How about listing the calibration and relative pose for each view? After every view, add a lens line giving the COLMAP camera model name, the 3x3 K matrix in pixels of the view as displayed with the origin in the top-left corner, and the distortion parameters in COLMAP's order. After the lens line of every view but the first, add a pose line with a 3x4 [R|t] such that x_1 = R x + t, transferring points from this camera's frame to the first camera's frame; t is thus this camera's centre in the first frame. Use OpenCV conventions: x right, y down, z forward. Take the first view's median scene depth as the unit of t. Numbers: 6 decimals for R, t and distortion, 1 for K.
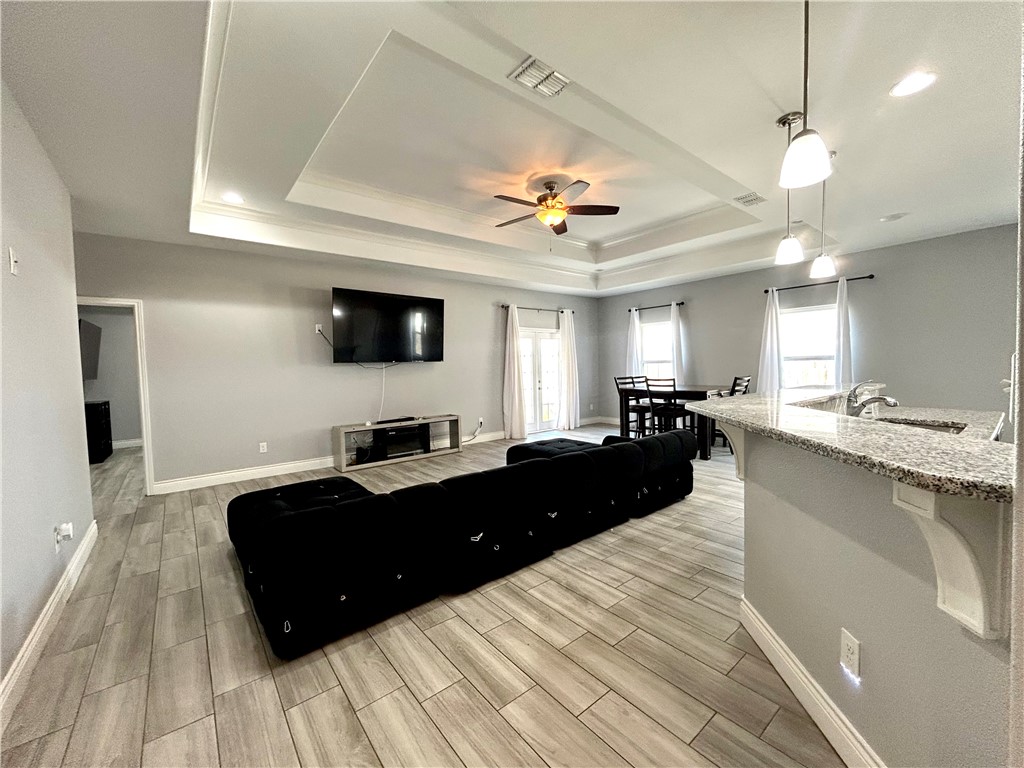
lens RADIAL K [[413.7, 0, 502.0], [0, 413.7, 378.8], [0, 0, 1]] dist [-0.001566, 0.000853]
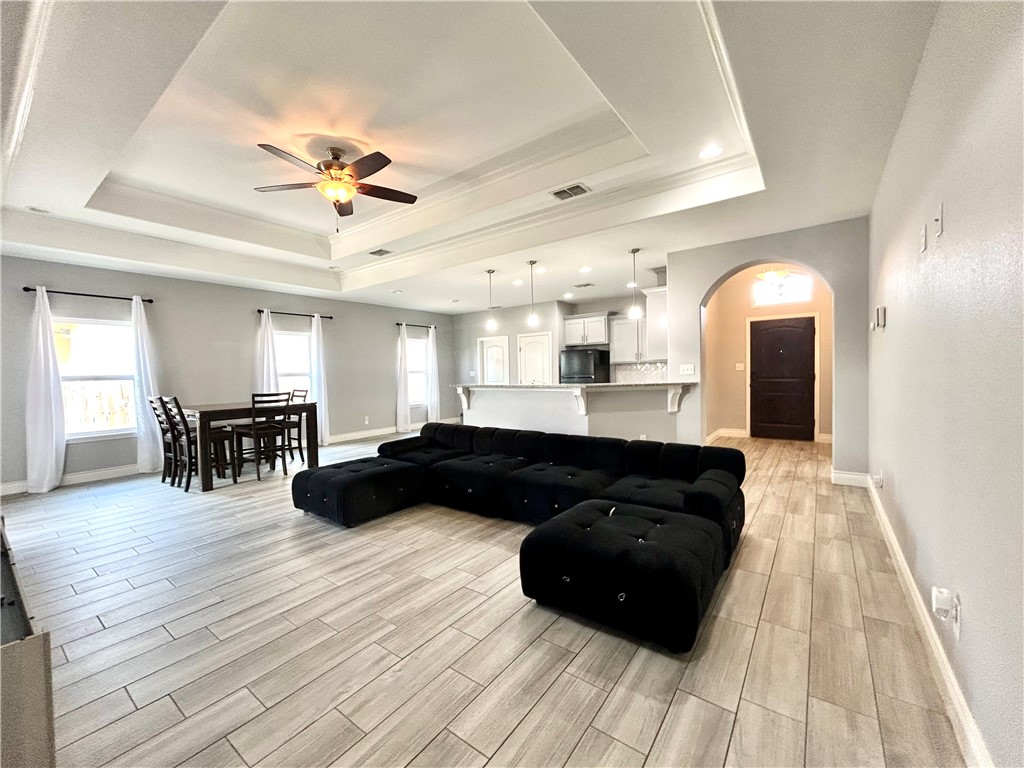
lens RADIAL K [[413.7, 0, 507.6], [0, 413.7, 386.1], [0, 0, 1]] dist [-0.001566, 0.000853]
pose [[-0.253619, -0.007209, 0.967277, -0.681743], [0.057778, 0.998074, 0.022588, -0.006417], [-0.965577, 0.061616, -0.252714, 0.813783]]
